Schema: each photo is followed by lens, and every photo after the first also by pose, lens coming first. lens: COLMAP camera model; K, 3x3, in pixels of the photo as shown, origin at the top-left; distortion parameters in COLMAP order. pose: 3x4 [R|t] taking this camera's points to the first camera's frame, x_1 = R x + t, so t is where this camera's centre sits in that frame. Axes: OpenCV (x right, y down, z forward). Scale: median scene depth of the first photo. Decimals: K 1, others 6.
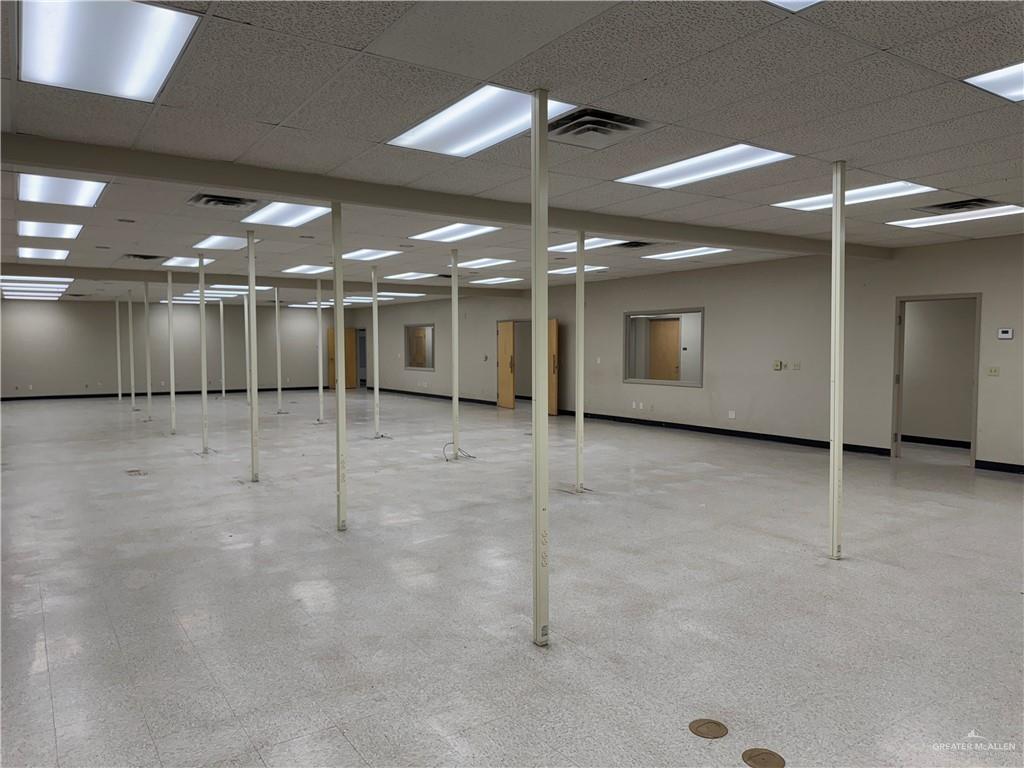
lens RADIAL K [[712.5, 0, 512.0], [0, 712.5, 384.0], [0, 0, 1]] dist [0.001245, 0.000724]
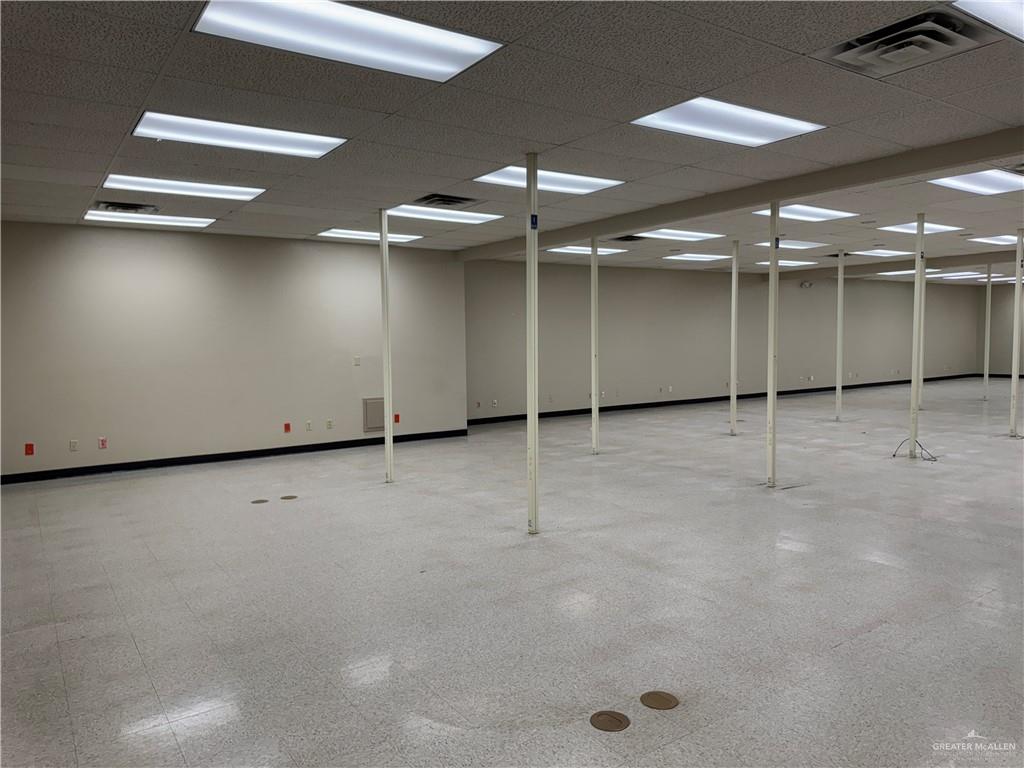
lens RADIAL K [[719.2, 0, 512.0], [0, 719.2, 384.0], [0, 0, 1]] dist [0.082452, -0.122762]
pose [[-0.014335, 0.063446, -0.997882, 0.574078], [-0.034648, 0.997354, 0.063910, -0.016606], [0.999297, 0.035491, -0.012098, 0.369409]]
